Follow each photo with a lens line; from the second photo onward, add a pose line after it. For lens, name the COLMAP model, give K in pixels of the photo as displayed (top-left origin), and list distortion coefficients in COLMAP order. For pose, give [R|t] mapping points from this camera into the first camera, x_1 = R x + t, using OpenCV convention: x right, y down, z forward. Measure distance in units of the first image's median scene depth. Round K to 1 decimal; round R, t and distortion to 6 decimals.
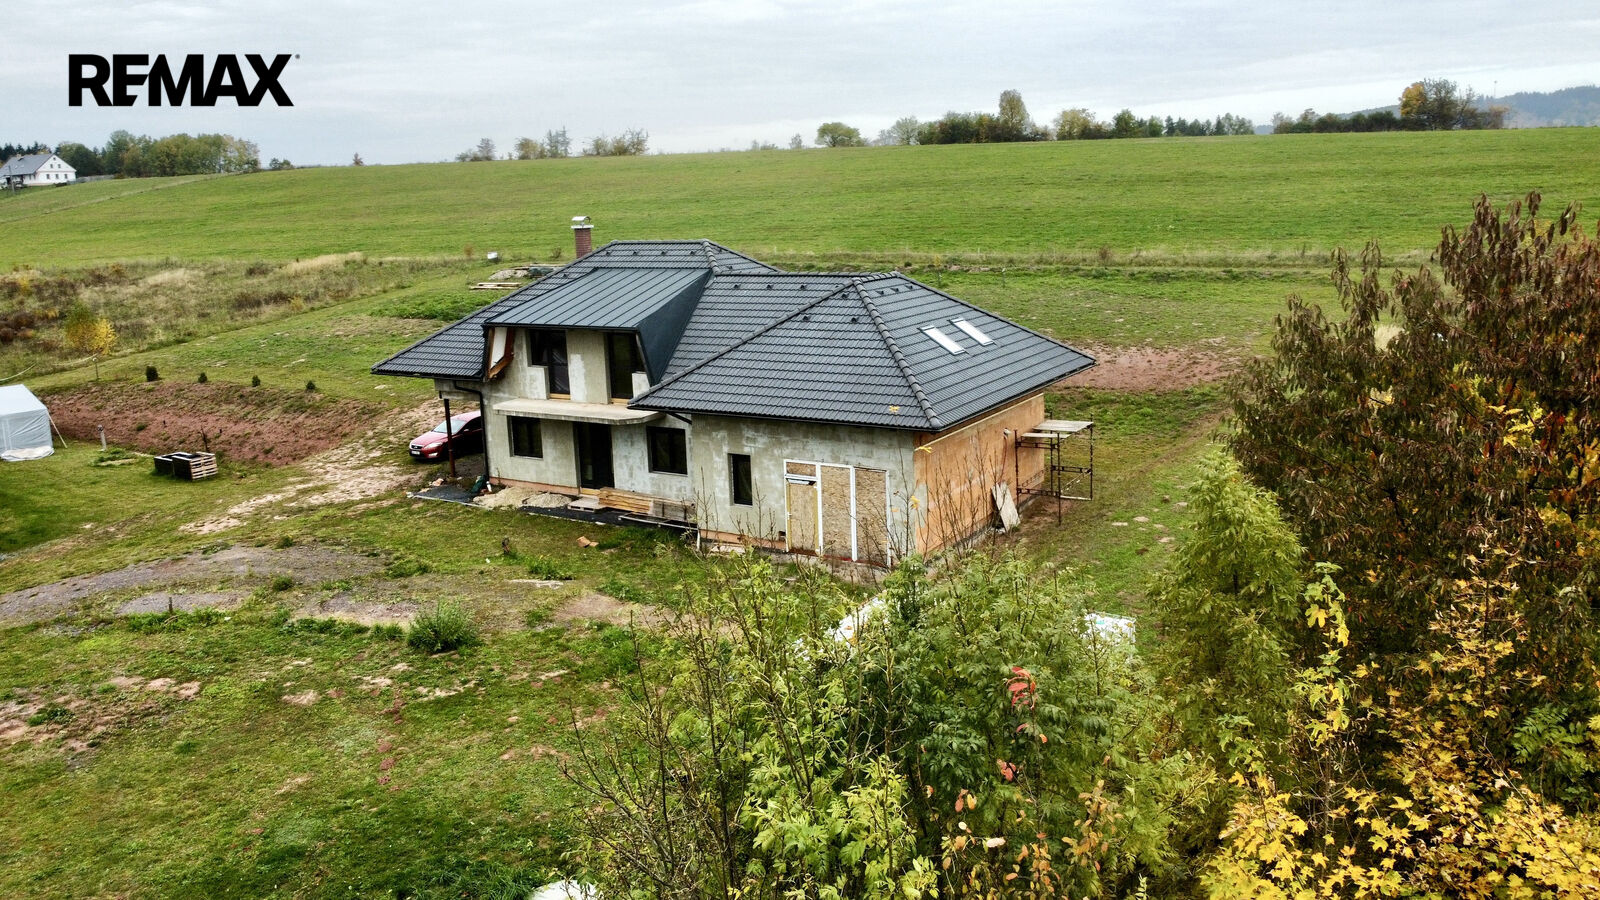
lens RADIAL K [[1215.1, 0, 795.4], [0, 1215.1, 445.3], [0, 0, 1]] dist [-0.005865, -0.001128]
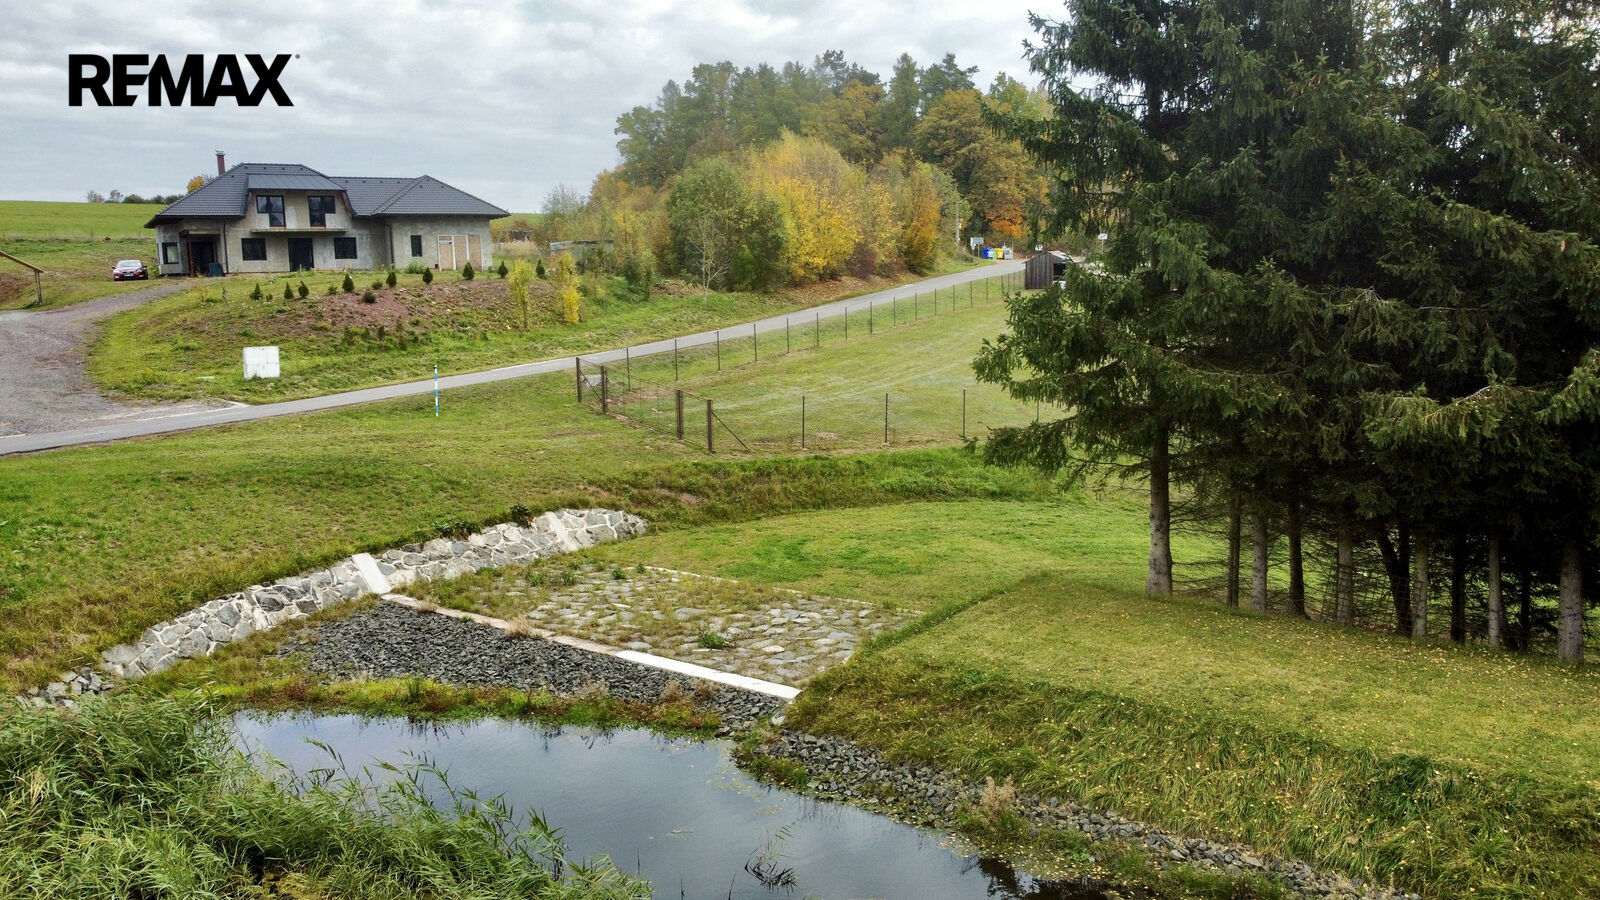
lens RADIAL K [[1215.1, 0, 795.4], [0, 1215.1, 445.3], [0, 0, 1]] dist [-0.005865, -0.001128]
pose [[0.457909, -0.096170, 0.883782, -1.737913], [0.195337, 0.980721, 0.005510, 0.510922], [-0.867273, 0.170113, 0.467867, -0.719232]]
